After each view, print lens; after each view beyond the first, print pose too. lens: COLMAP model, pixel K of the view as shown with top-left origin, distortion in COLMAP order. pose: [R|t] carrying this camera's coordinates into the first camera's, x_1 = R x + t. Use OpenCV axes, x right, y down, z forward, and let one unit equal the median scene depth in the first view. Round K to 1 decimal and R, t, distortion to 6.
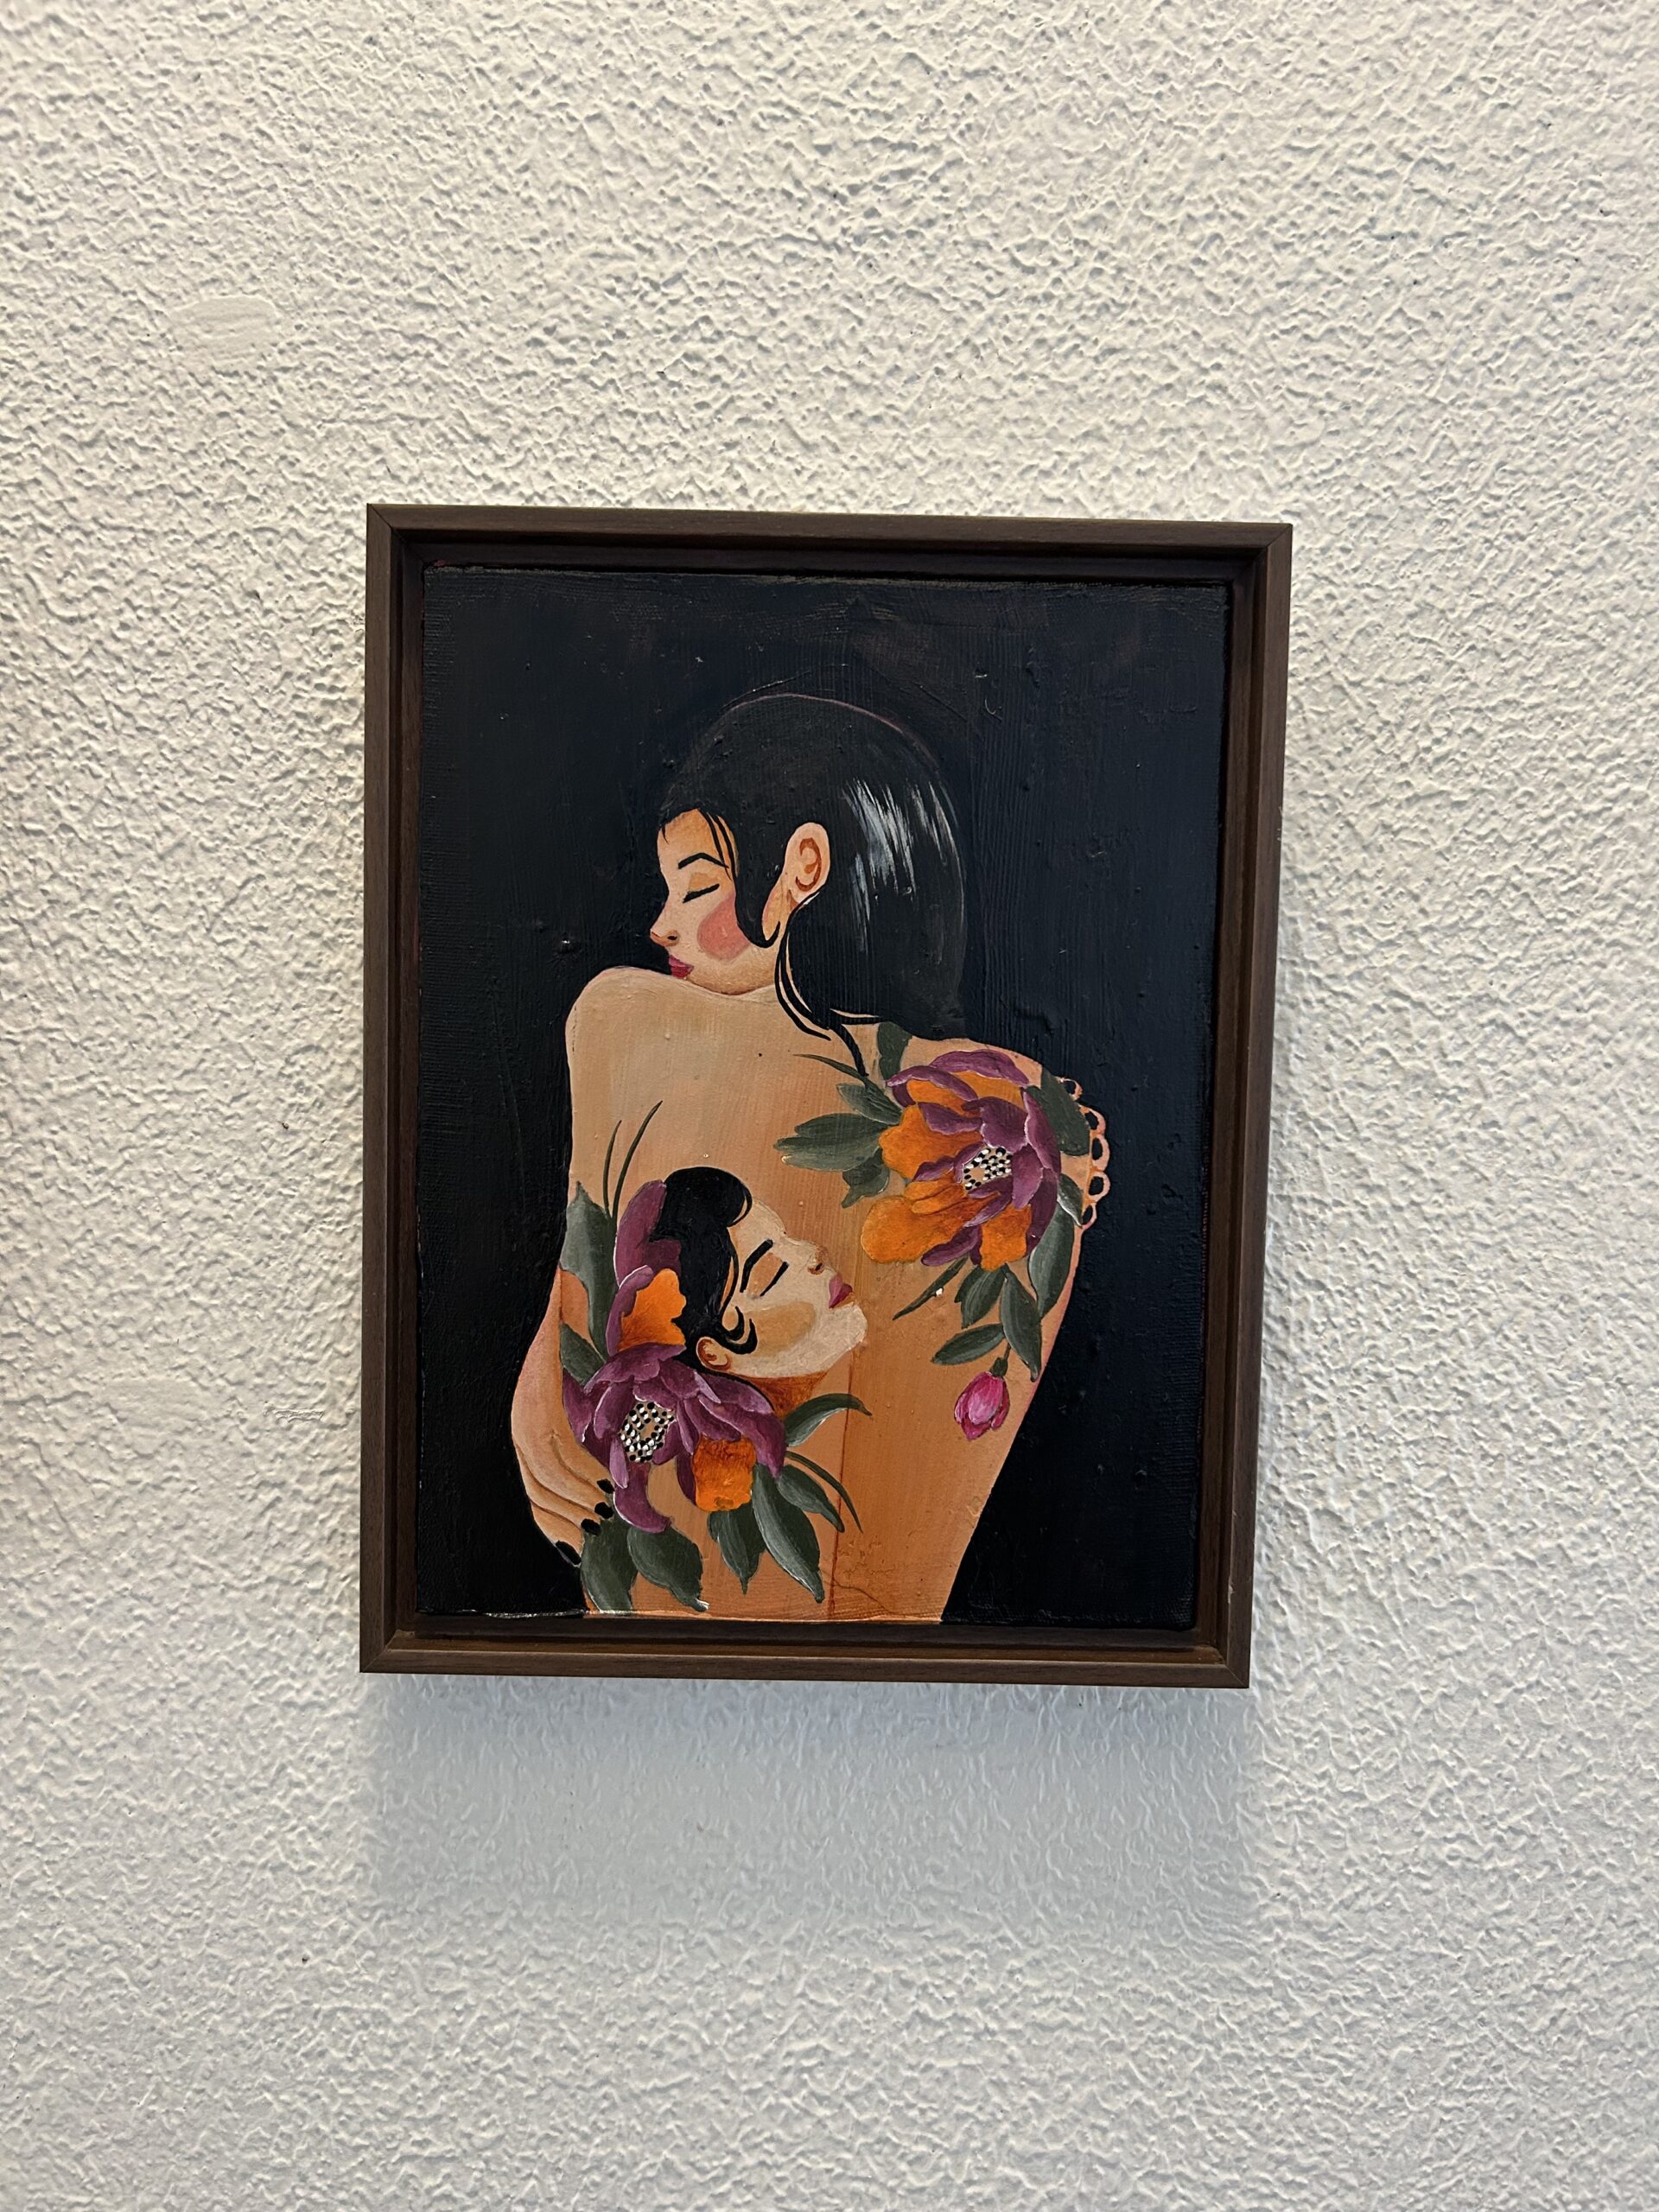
lens RADIAL K [[1738.4, 0, 789.4], [0, 1738.4, 1116.5], [0, 0, 1]] dist [0.017916, -0.039738]
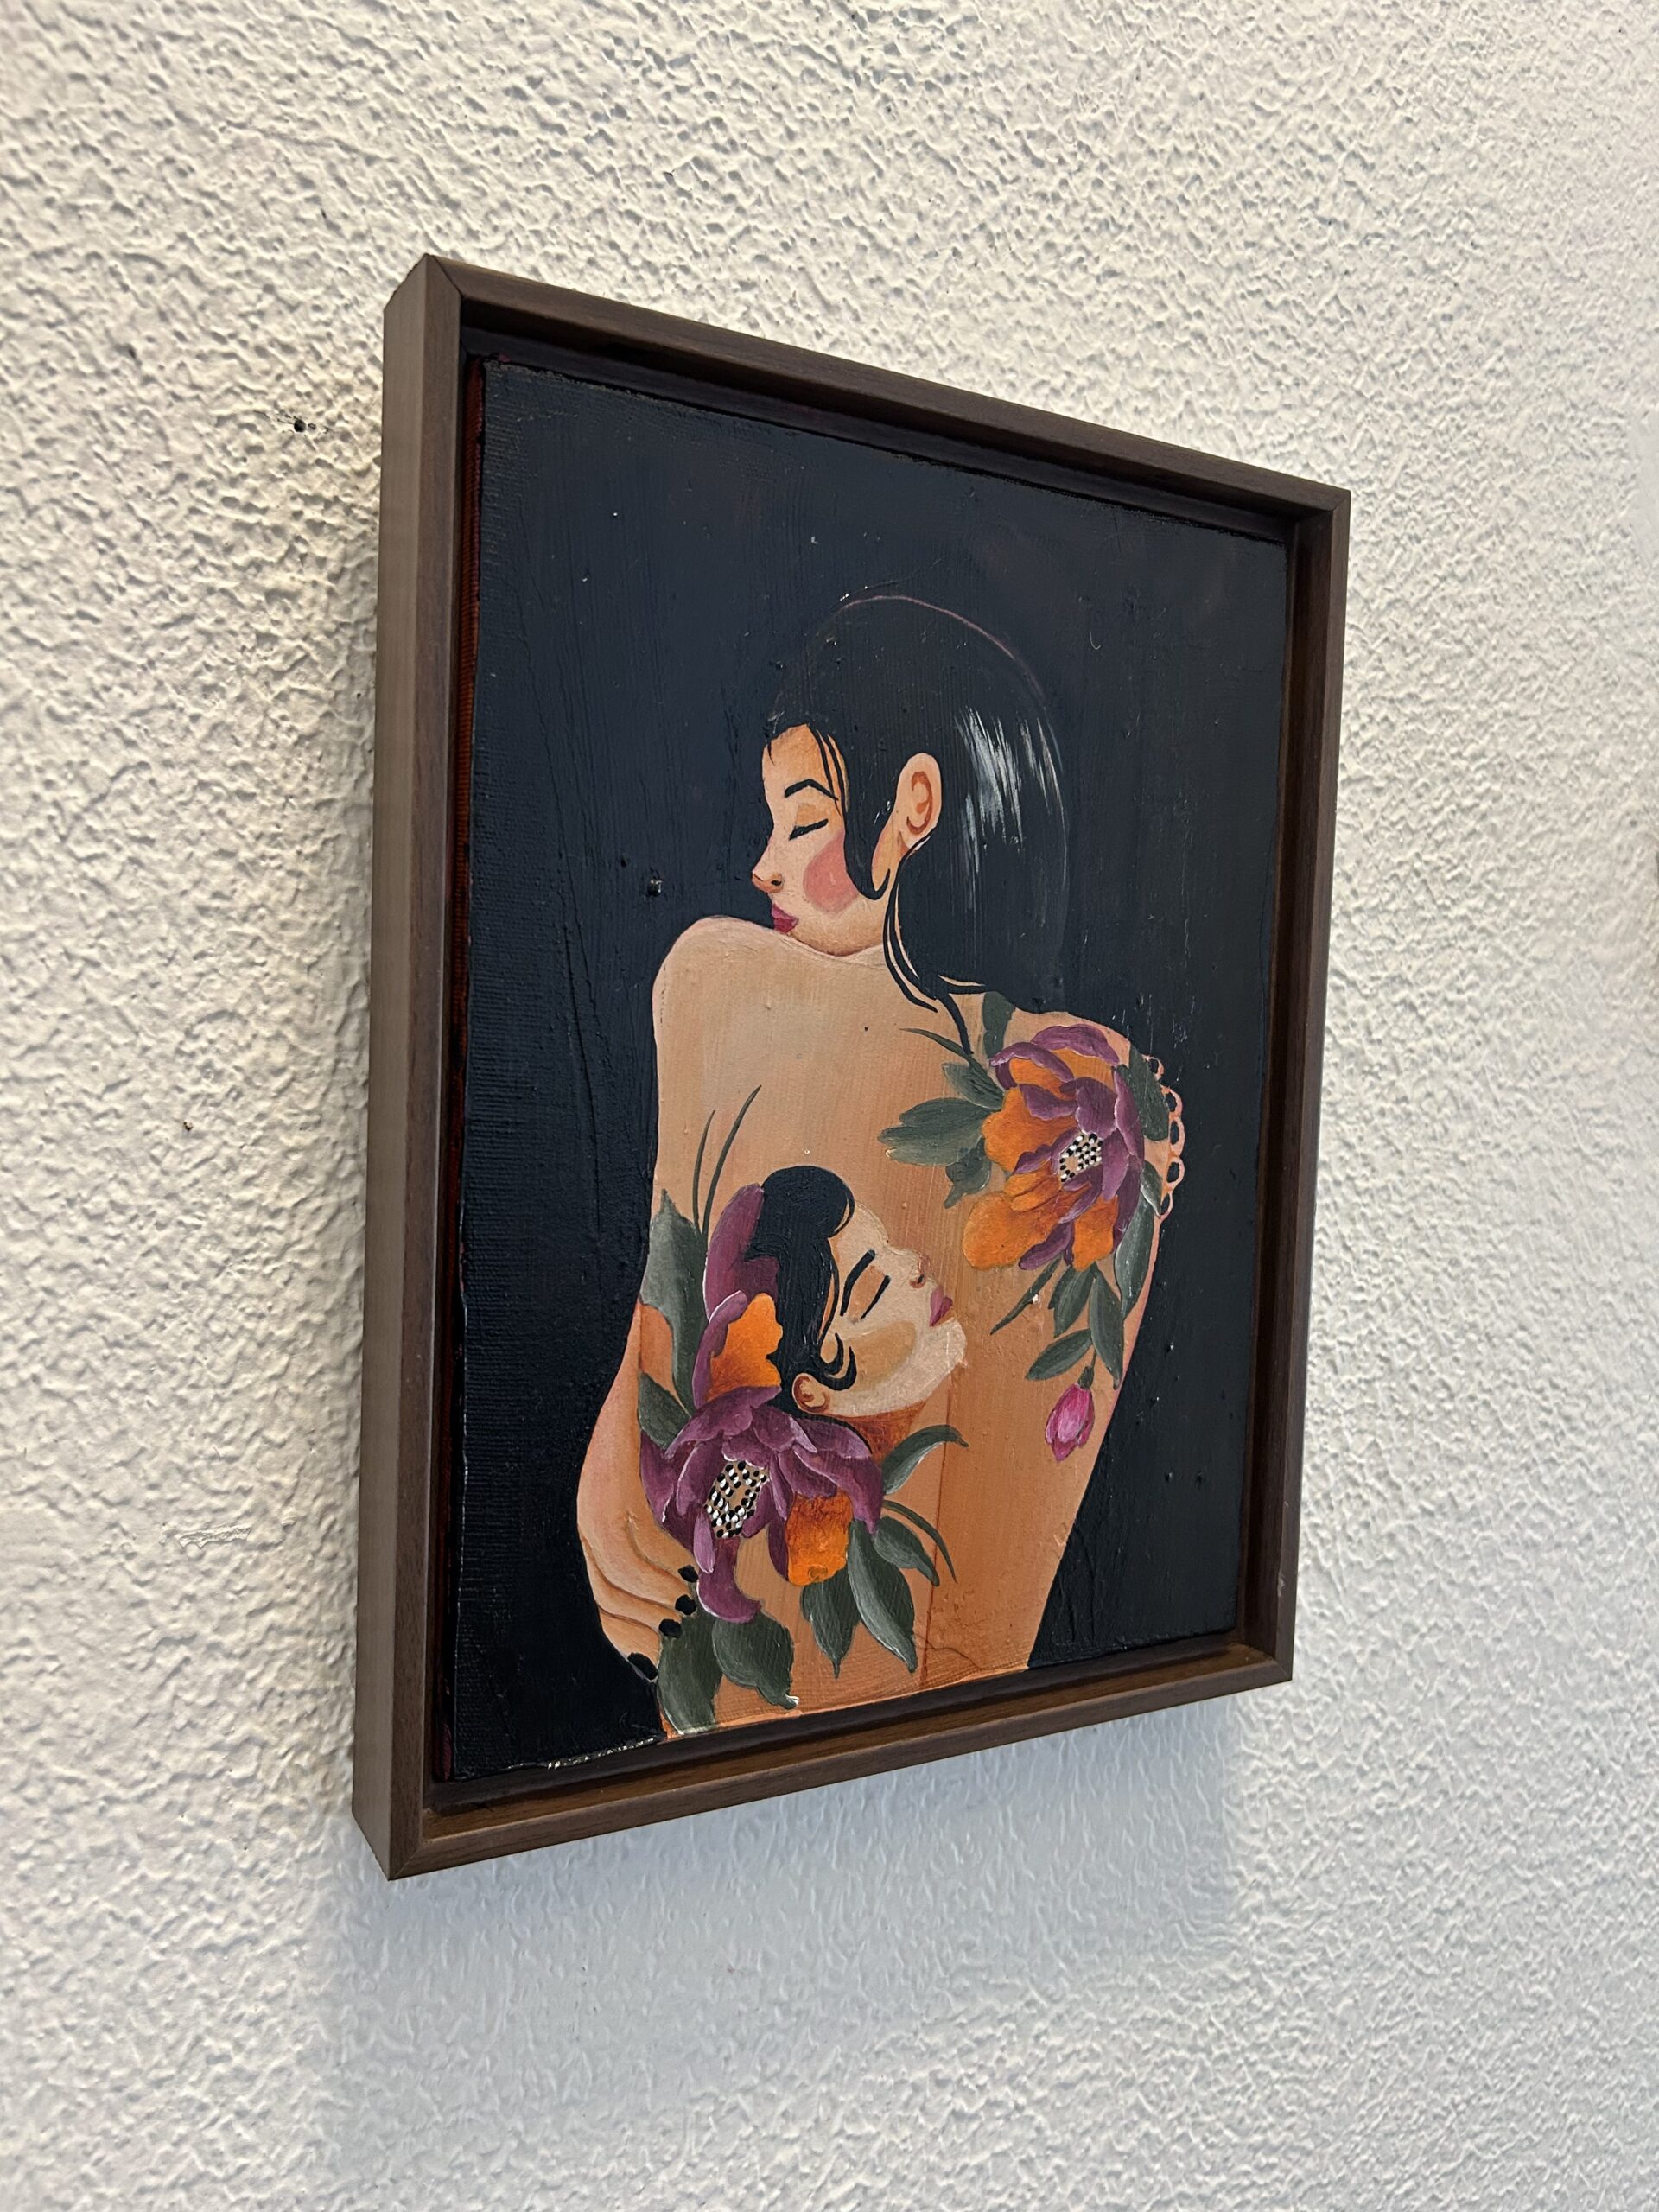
lens RADIAL K [[1738.4, 0, 829.2], [0, 1738.4, 1108.2], [0, 0, 1]] dist [0.017916, -0.039738]
pose [[0.864689, -0.016335, 0.502041, -0.417693], [0.011400, 0.999852, 0.012897, -0.007887], [-0.502178, -0.005429, 0.864747, 0.268916]]
